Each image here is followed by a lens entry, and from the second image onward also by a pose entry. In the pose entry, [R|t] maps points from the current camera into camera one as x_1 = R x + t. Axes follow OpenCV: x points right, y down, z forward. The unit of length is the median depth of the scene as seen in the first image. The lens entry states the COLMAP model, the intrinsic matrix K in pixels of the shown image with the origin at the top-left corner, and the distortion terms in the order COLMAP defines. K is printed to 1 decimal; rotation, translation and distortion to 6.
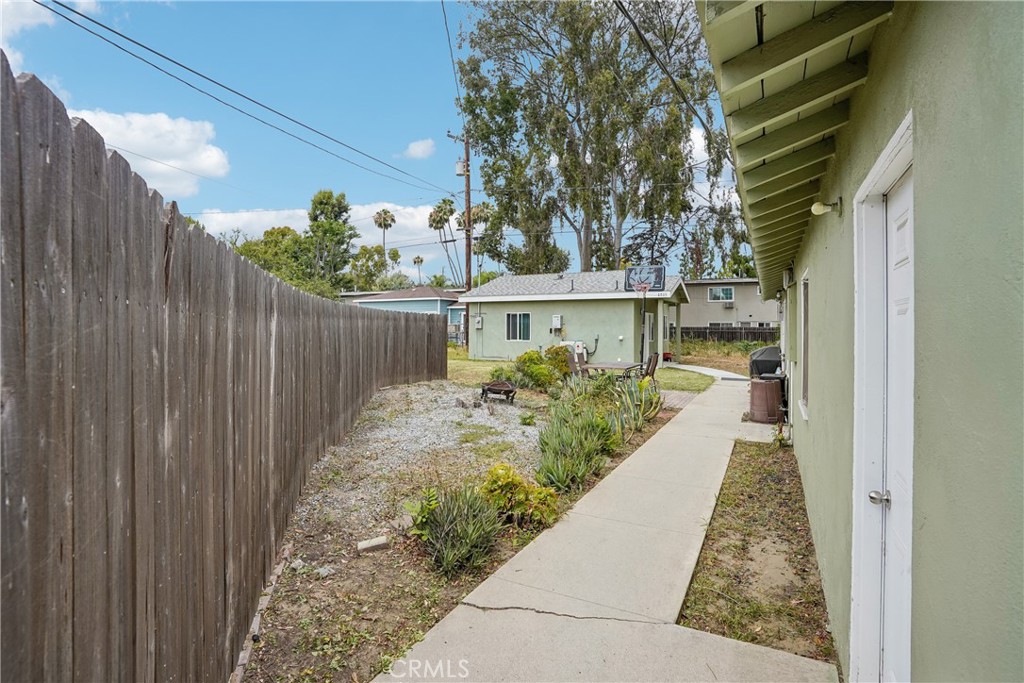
lens RADIAL K [[489.4, 0, 515.4], [0, 489.4, 321.3], [0, 0, 1]] dist [-0.074686, 0.029974]
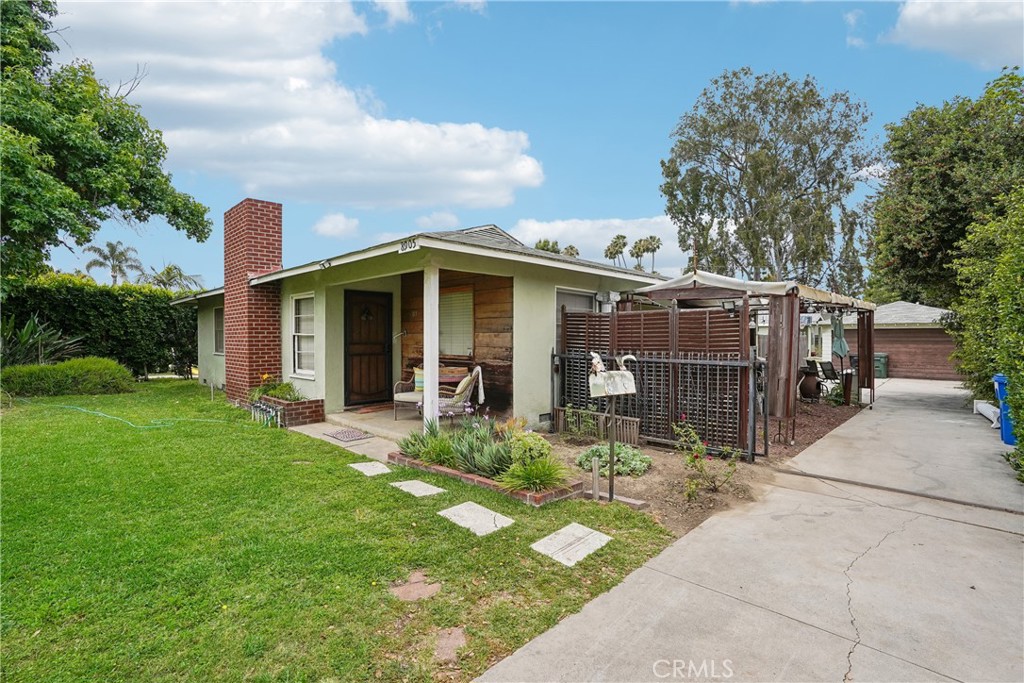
lens RADIAL K [[478.1, 0, 512.0], [0, 478.1, 341.5], [0, 0, 1]] dist [-0.070136, 0.027143]
pose [[0.962701, -0.003261, -0.270547, -0.174513], [0.009892, 0.999683, 0.023148, -0.016145], [0.270386, -0.024961, 0.962428, -0.569421]]
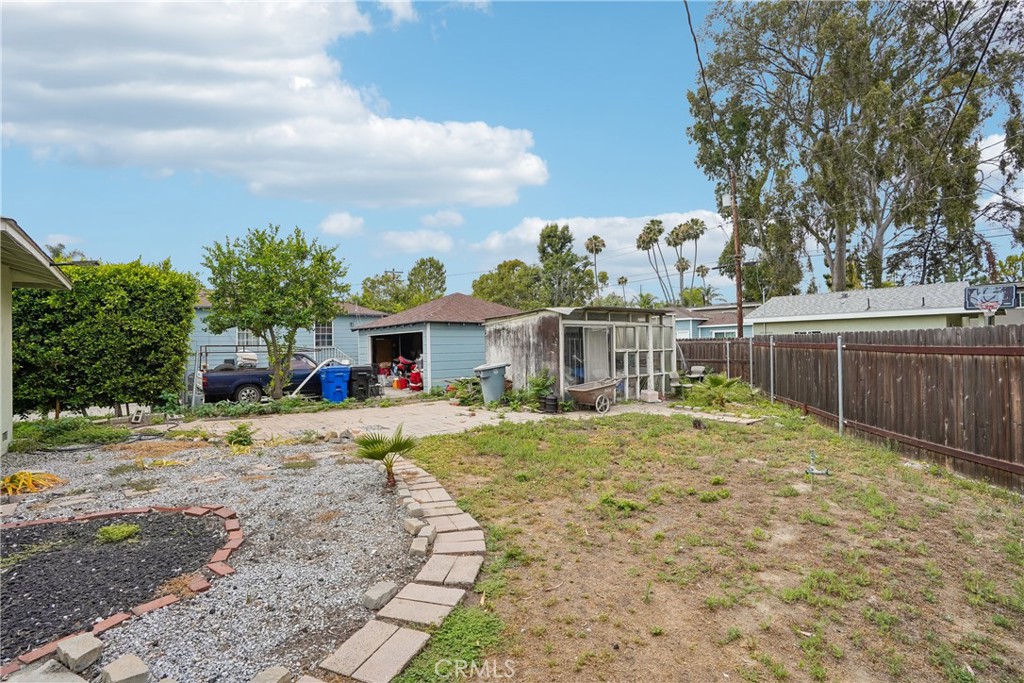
lens RADIAL K [[478.1, 0, 512.0], [0, 478.1, 341.5], [0, 0, 1]] dist [-0.070136, 0.027143]
pose [[0.925379, -0.023991, -0.378283, -0.103619], [0.026694, 0.999642, 0.001903, -0.006726], [0.378102, -0.011859, 0.925688, -0.104534]]
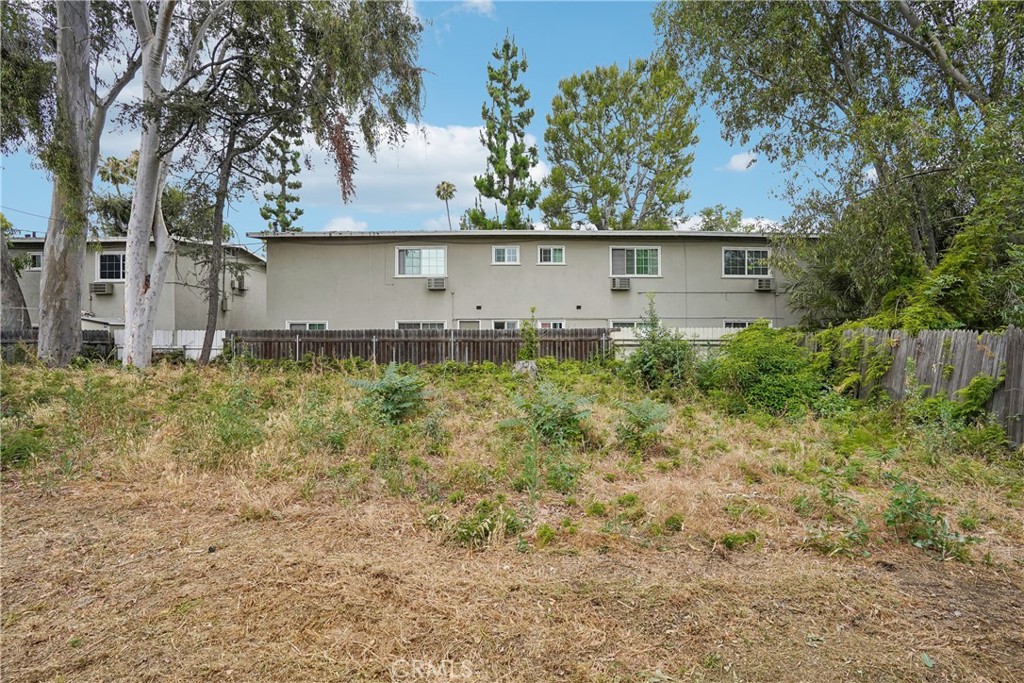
lens RADIAL K [[476.1, 0, 513.2], [0, 476.1, 335.7], [0, 0, 1]] dist [-0.068725, 0.026718]
pose [[0.918837, -0.002479, 0.394630, 0.285049], [-0.000092, 0.999979, 0.006495, 0.011952], [-0.394637, -0.006004, 0.918817, 0.471786]]
